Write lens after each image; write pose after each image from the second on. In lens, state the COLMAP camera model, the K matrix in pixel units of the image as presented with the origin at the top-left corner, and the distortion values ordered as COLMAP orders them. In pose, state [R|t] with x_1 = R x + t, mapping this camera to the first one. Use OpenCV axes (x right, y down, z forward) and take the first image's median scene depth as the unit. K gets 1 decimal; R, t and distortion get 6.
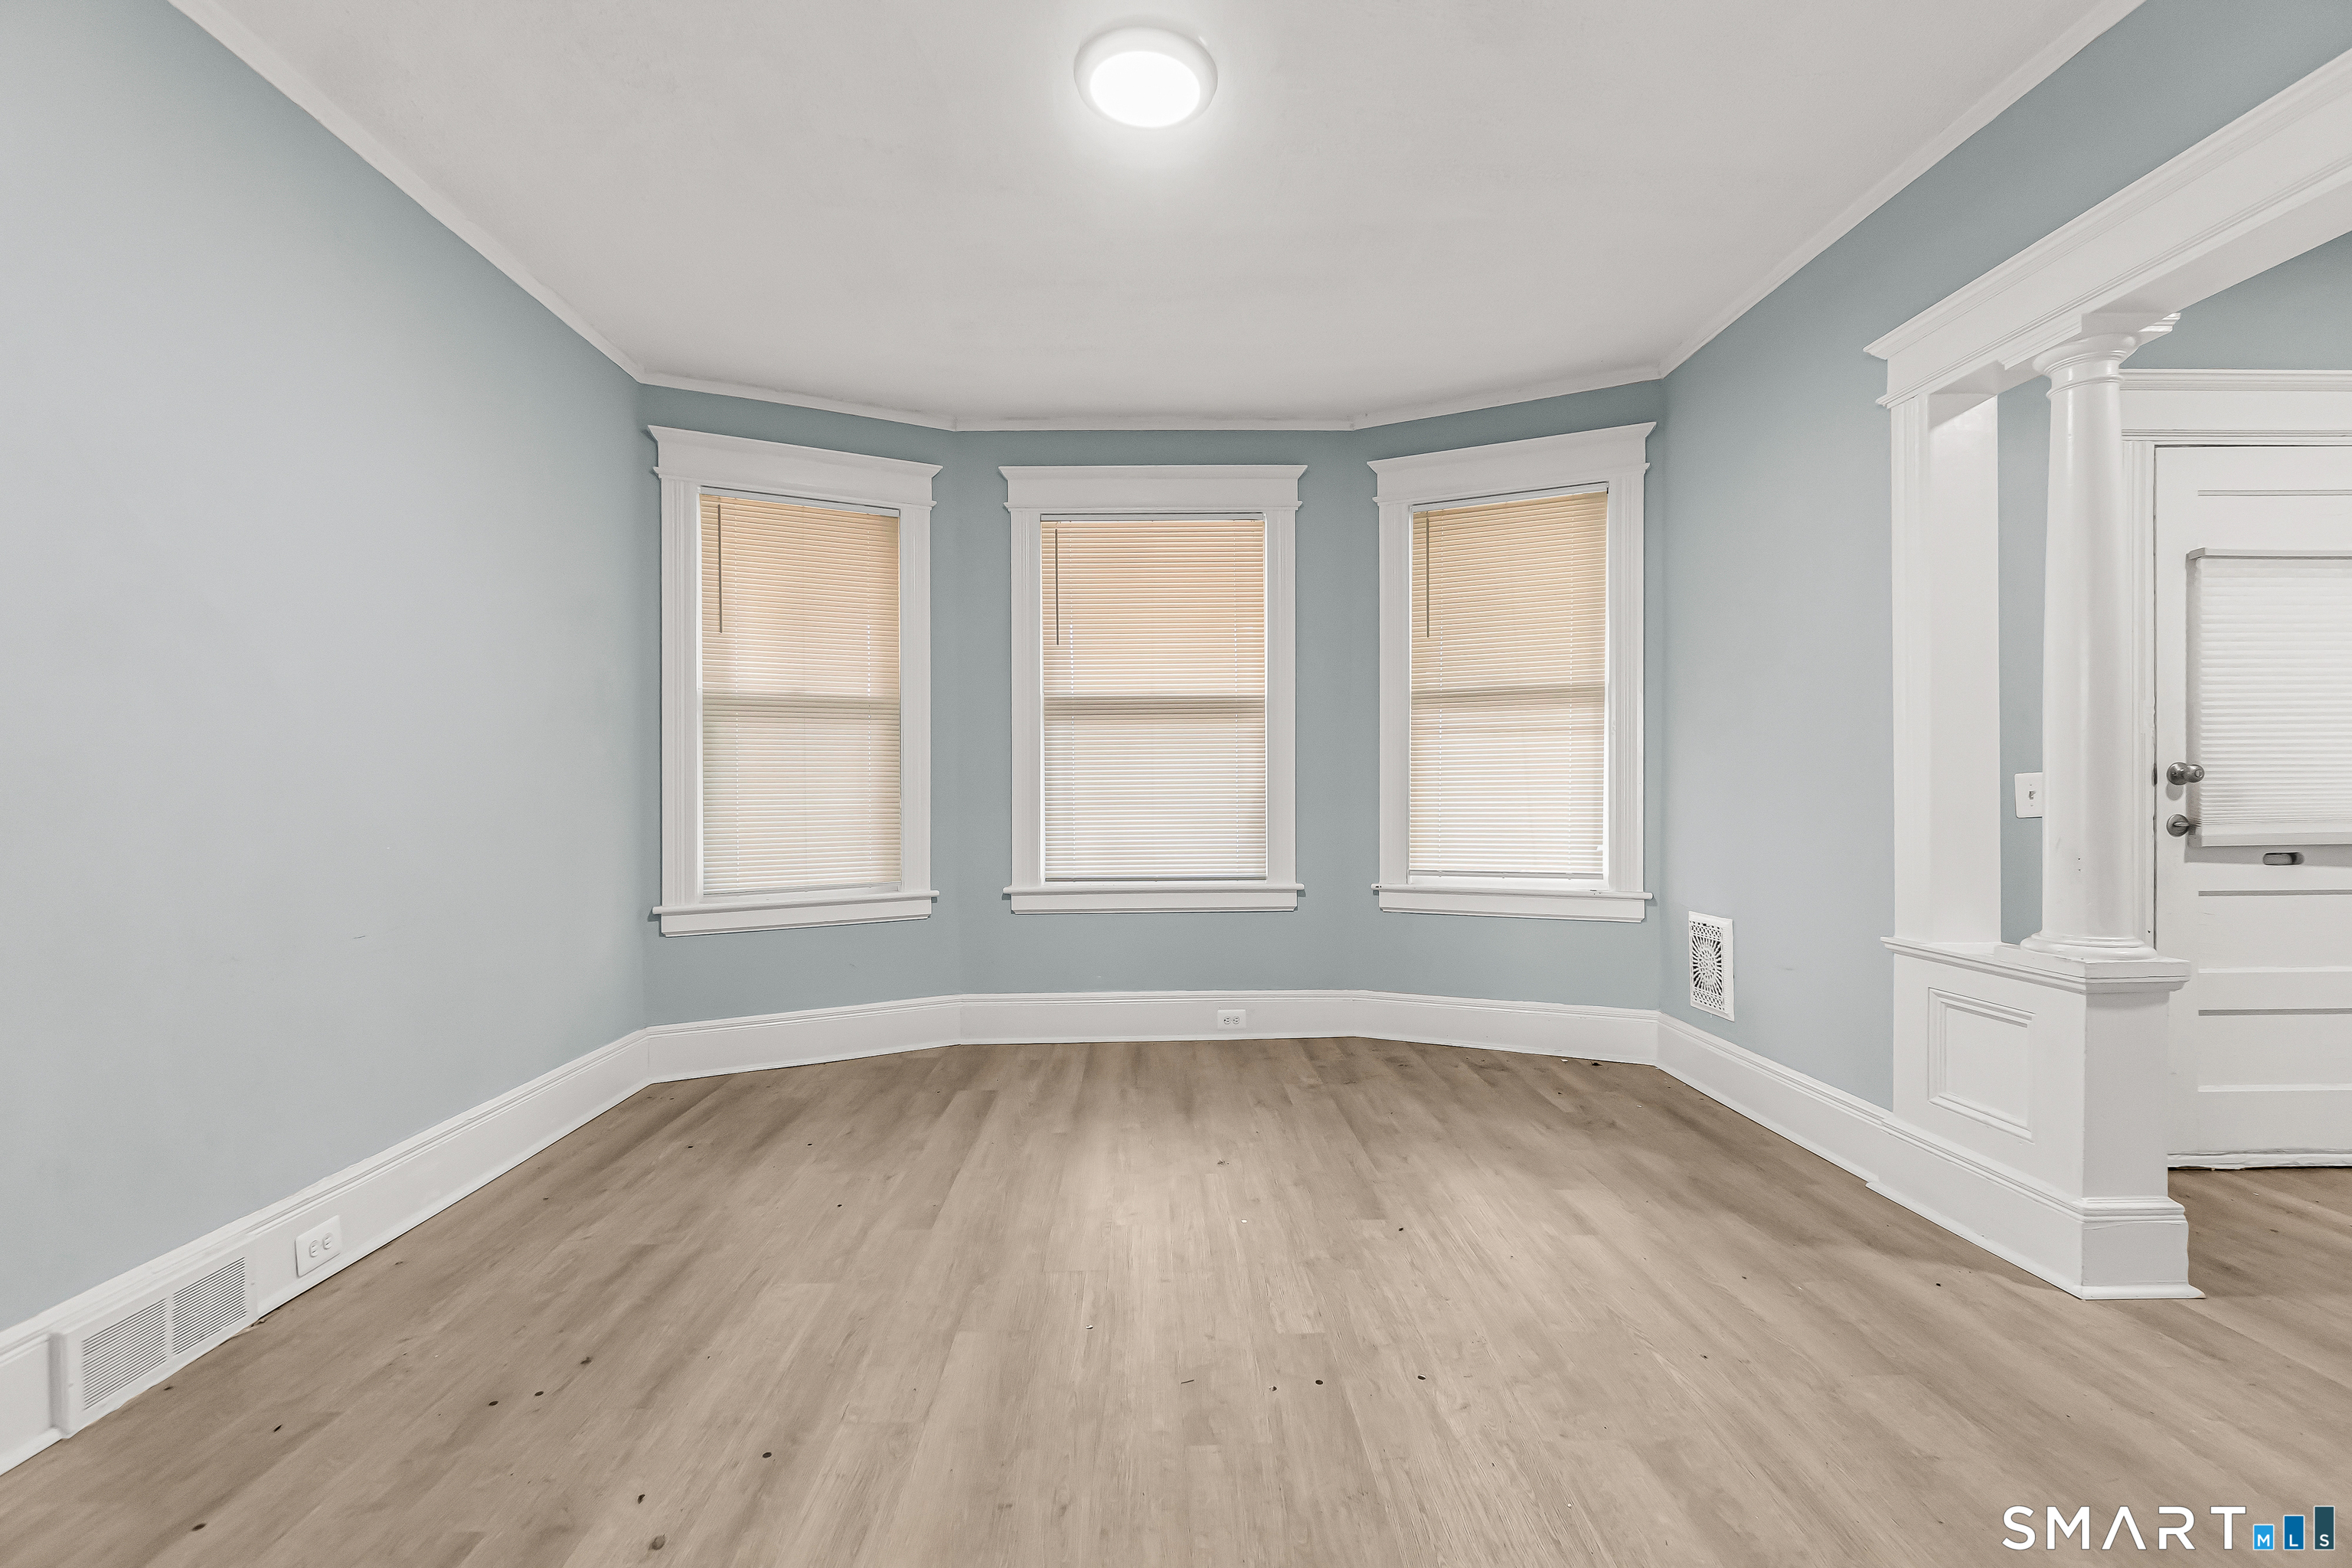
lens RADIAL K [[1028.4, 0, 1176.8], [0, 1028.4, 796.3], [0, 0, 1]] dist [-0.001130, -0.000278]
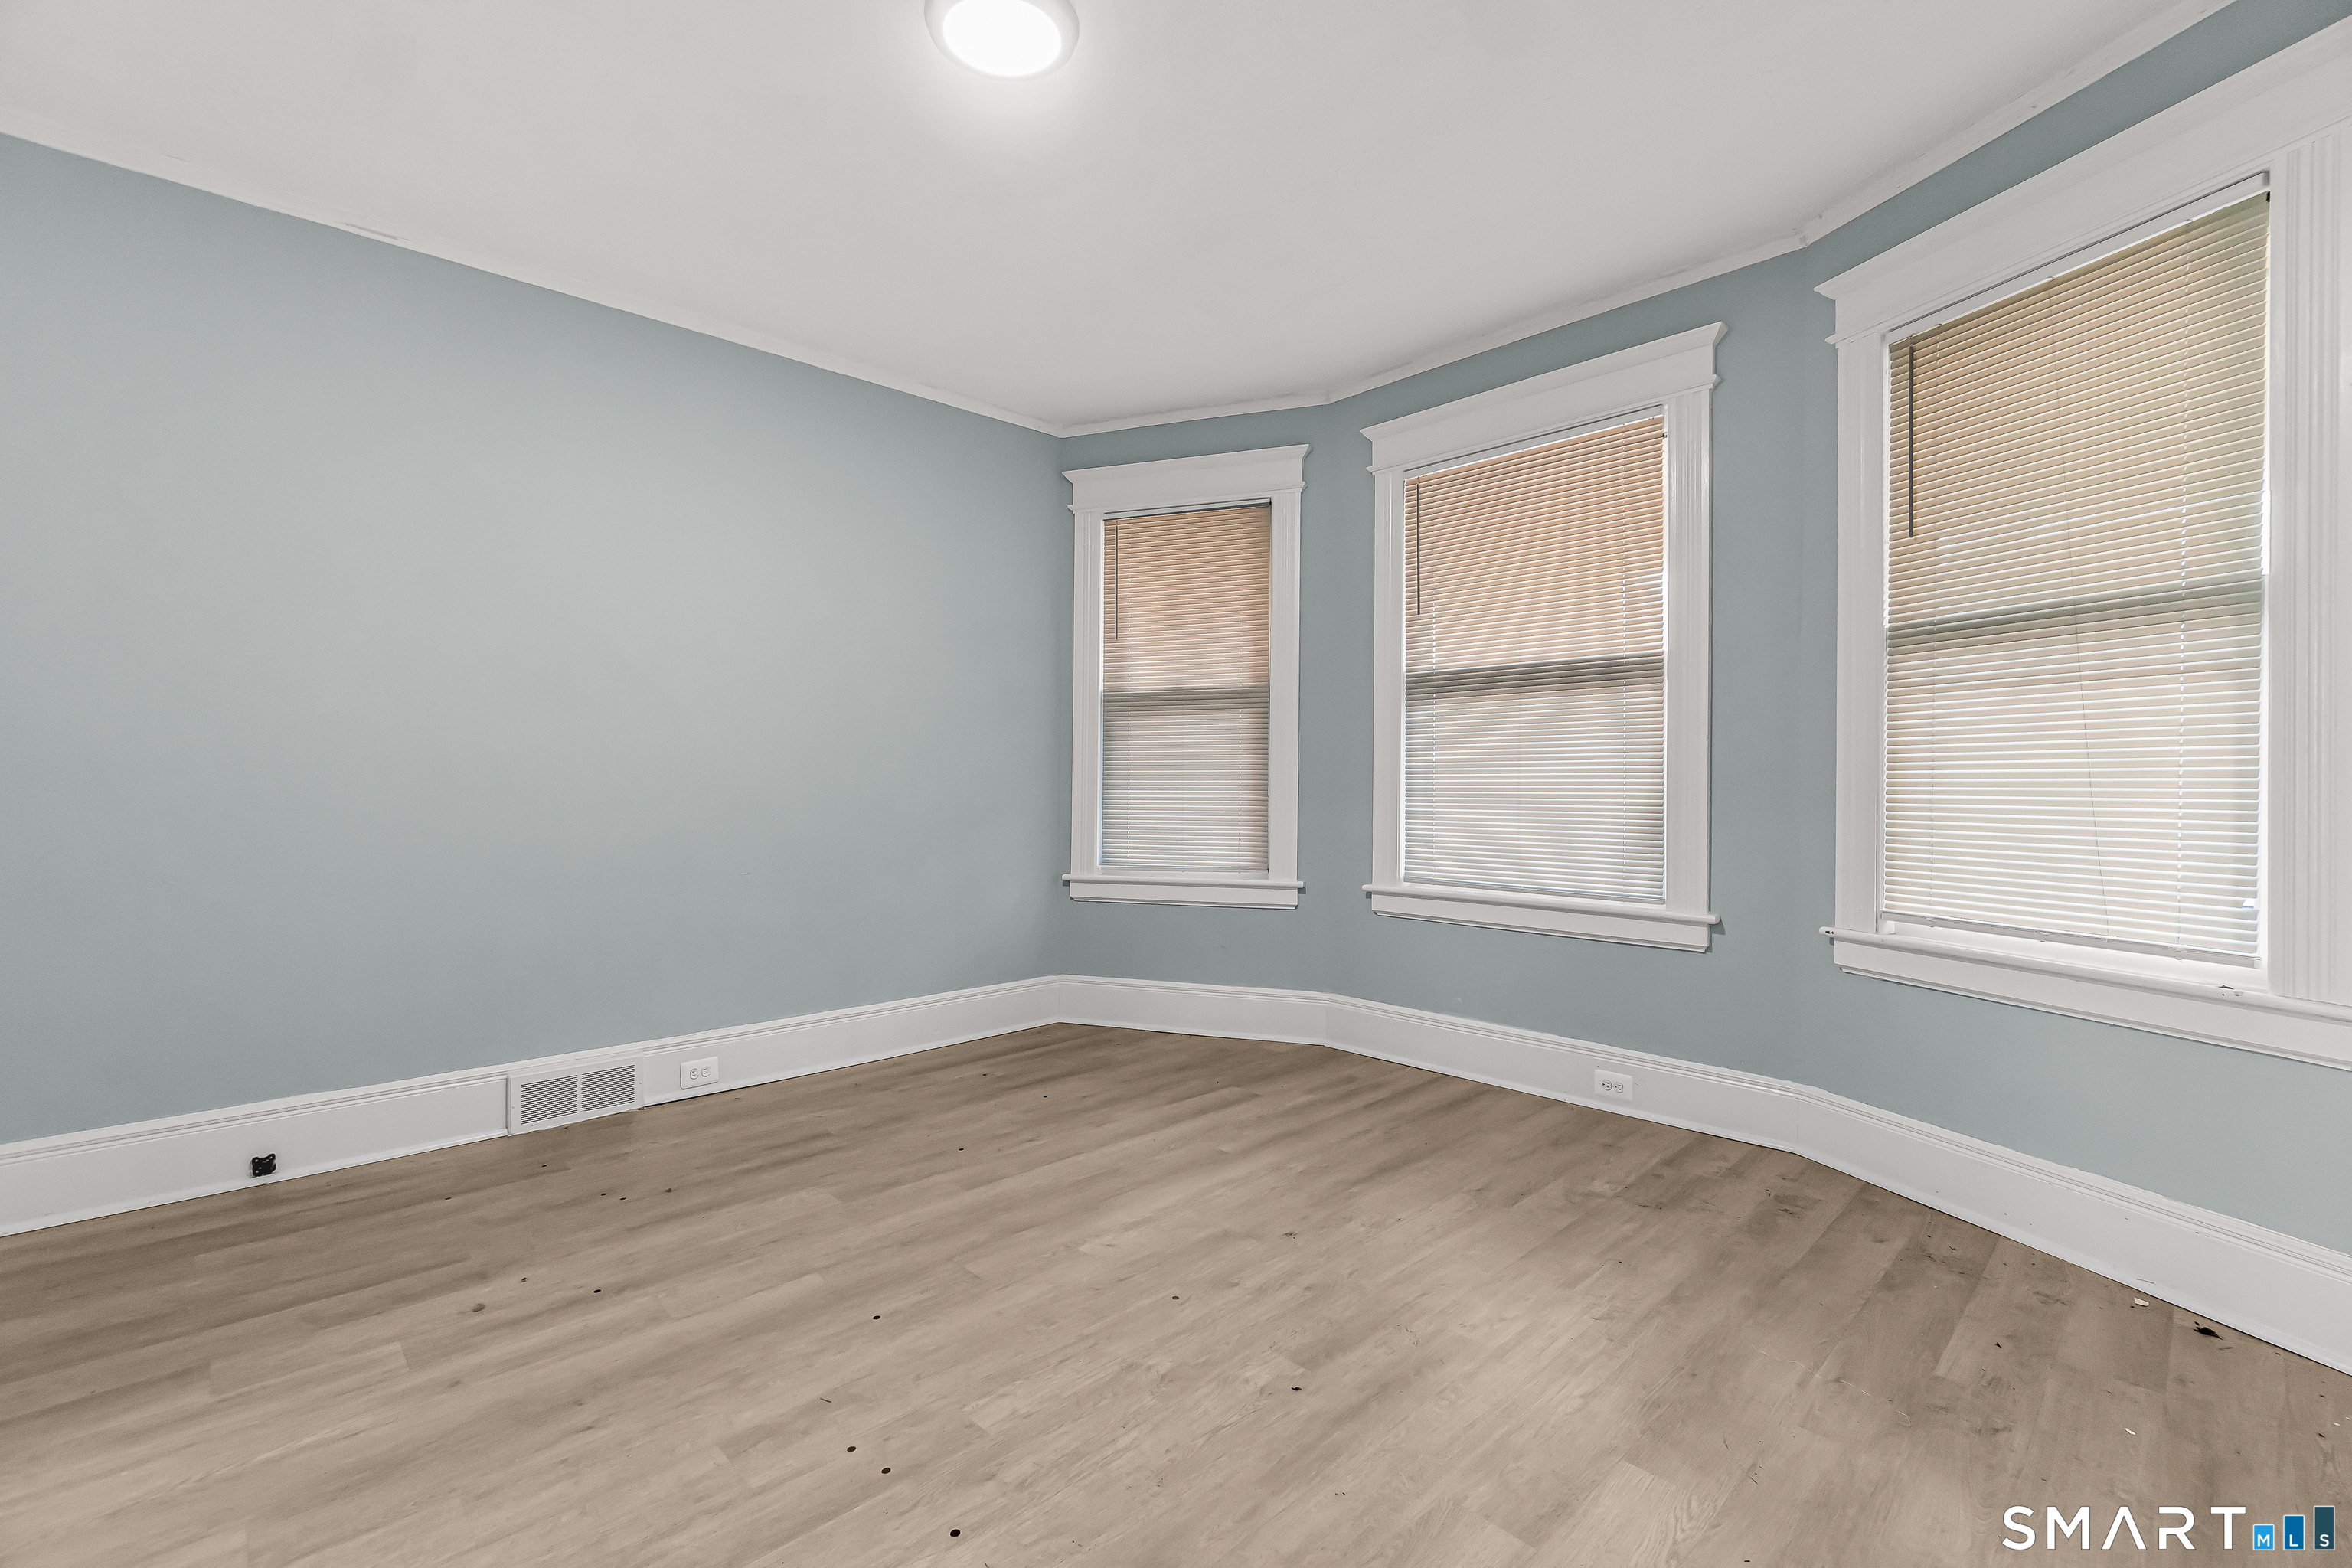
lens RADIAL K [[1026.6, 0, 1164.0], [0, 1026.6, 774.4], [0, 0, 1]] dist [-0.000580, 0.000031]
pose [[0.669894, 0.006011, -0.742433, 0.438397], [-0.010958, 0.999938, -0.001791, -0.006970], [0.742376, 0.009335, 0.669918, 0.278499]]
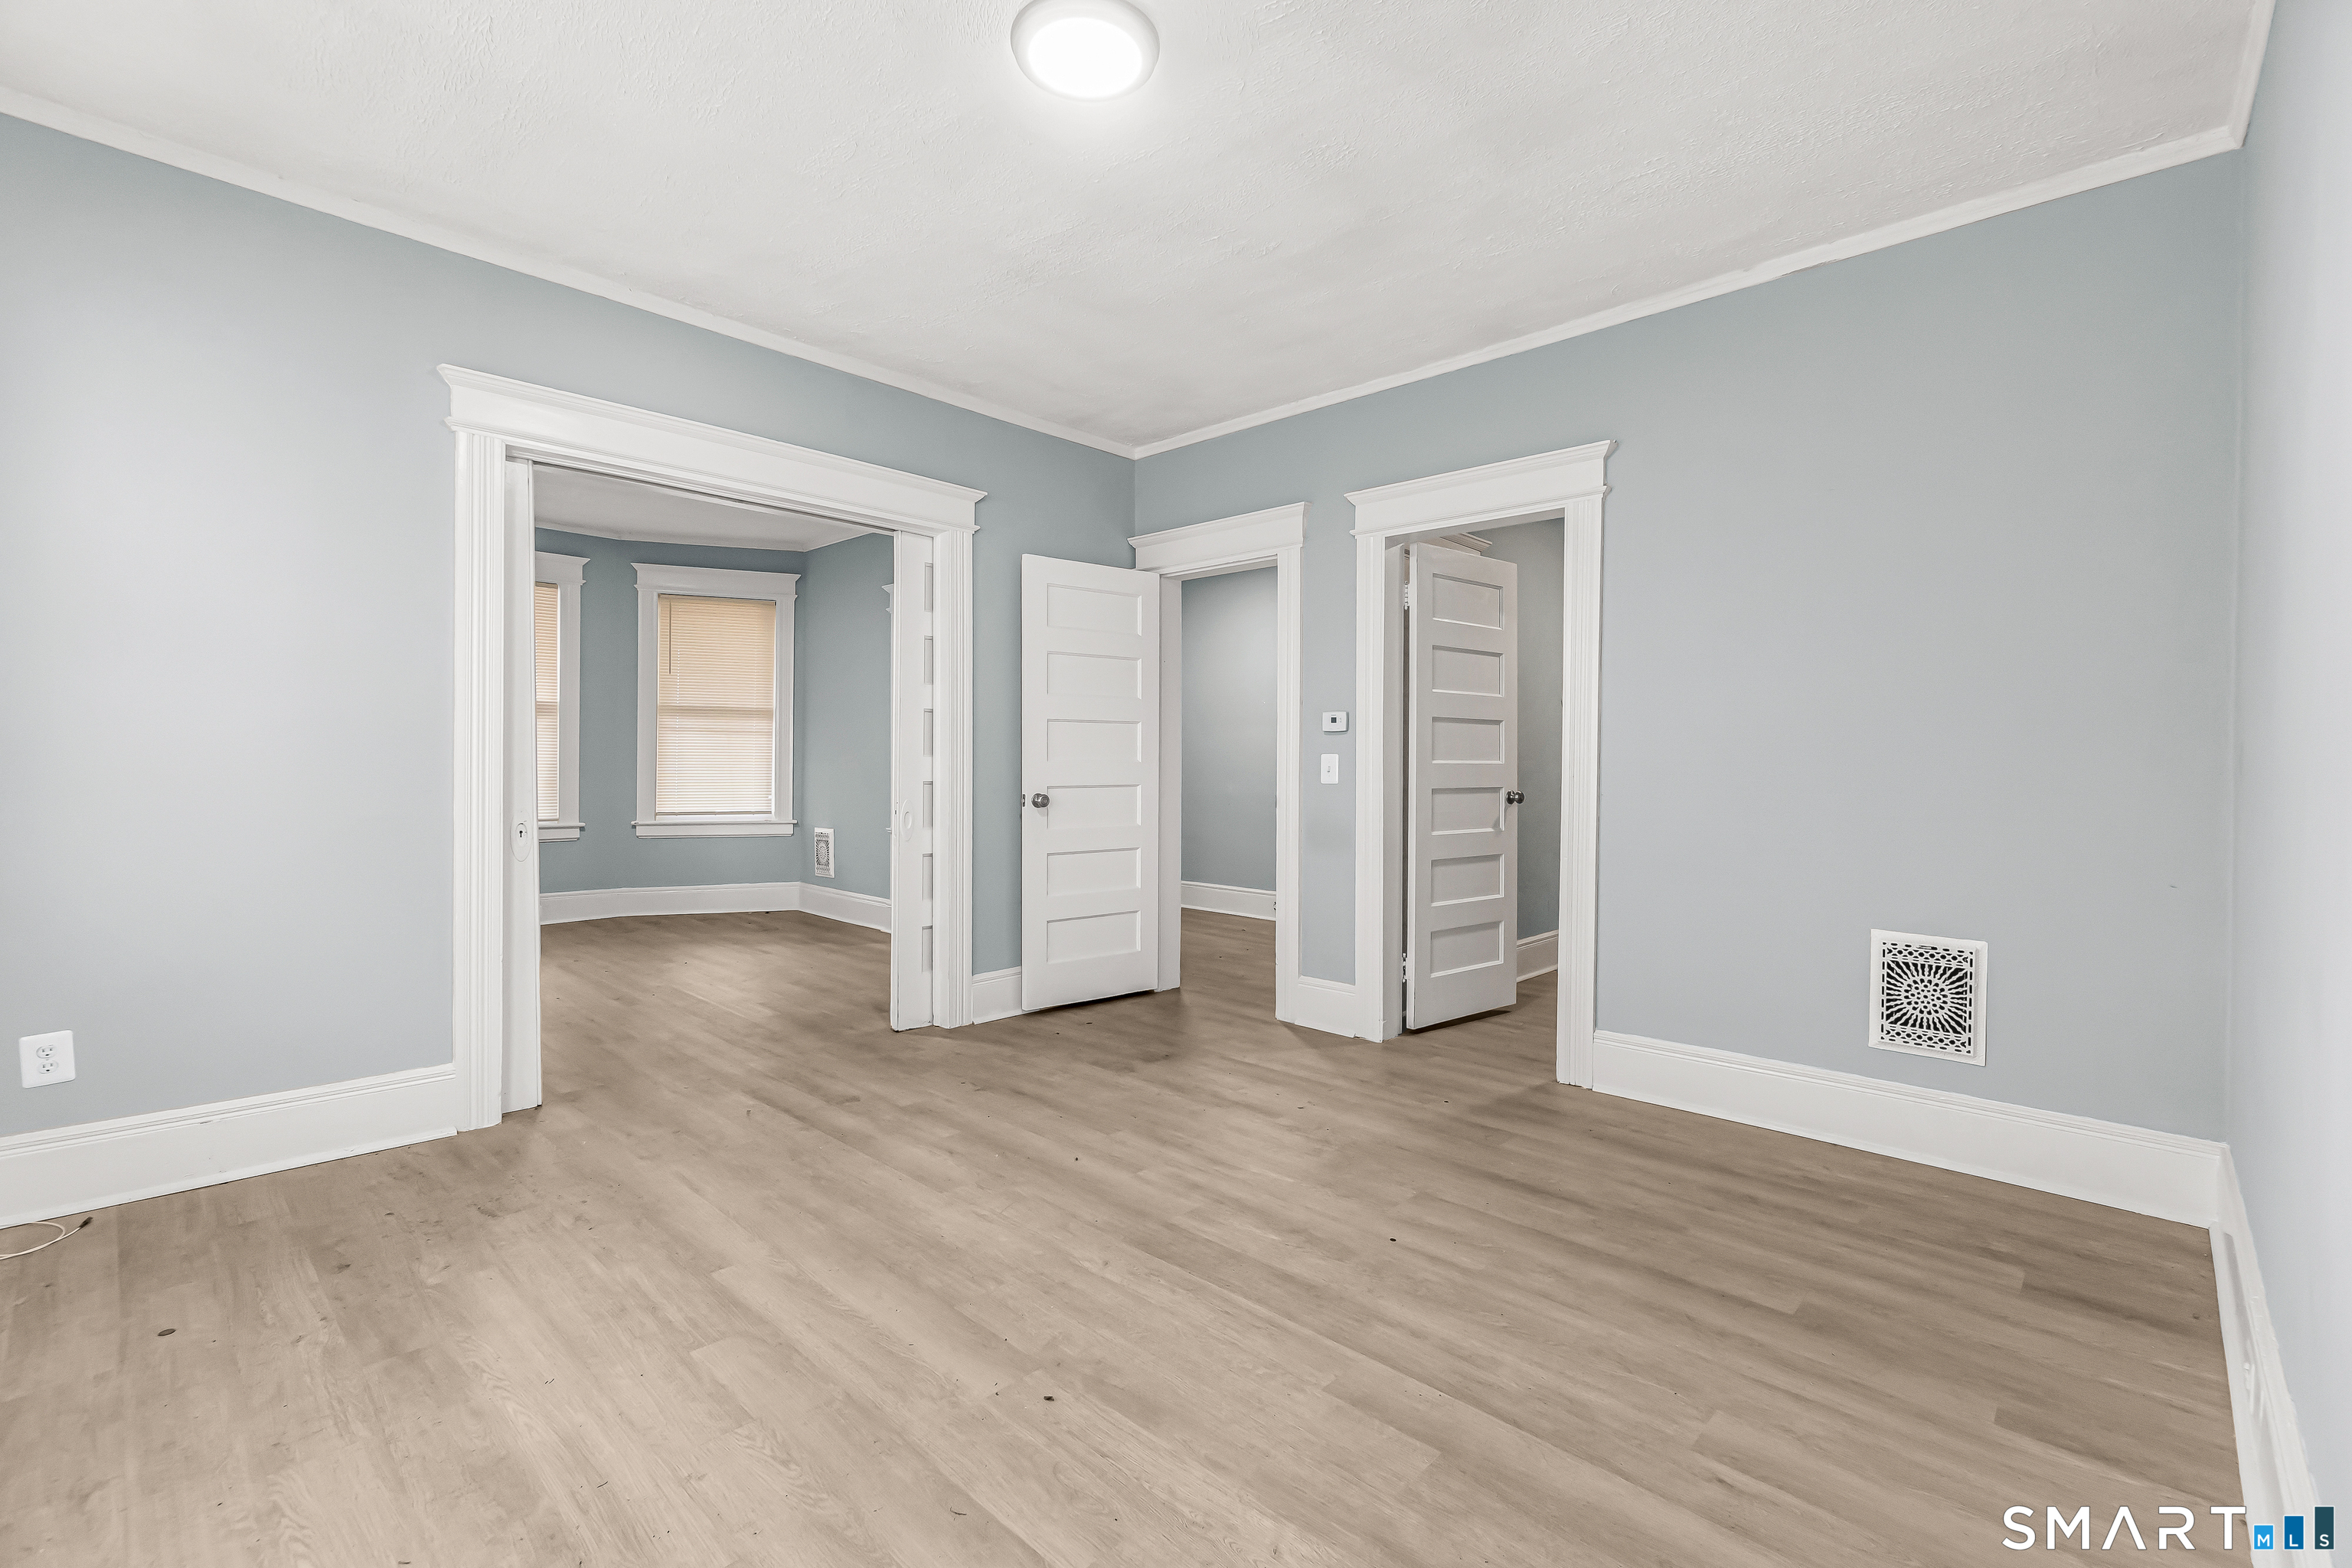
lens RADIAL K [[1002.6, 0, 1176.0], [0, 1002.6, 784.0], [0, 0, 1]] dist [-0.015281, 0.000059]
pose [[0.704223, -0.000864, 0.709979, -0.363356], [-0.013221, 0.999810, 0.014331, -0.009584], [-0.709856, -0.019479, 0.704077, -0.811504]]
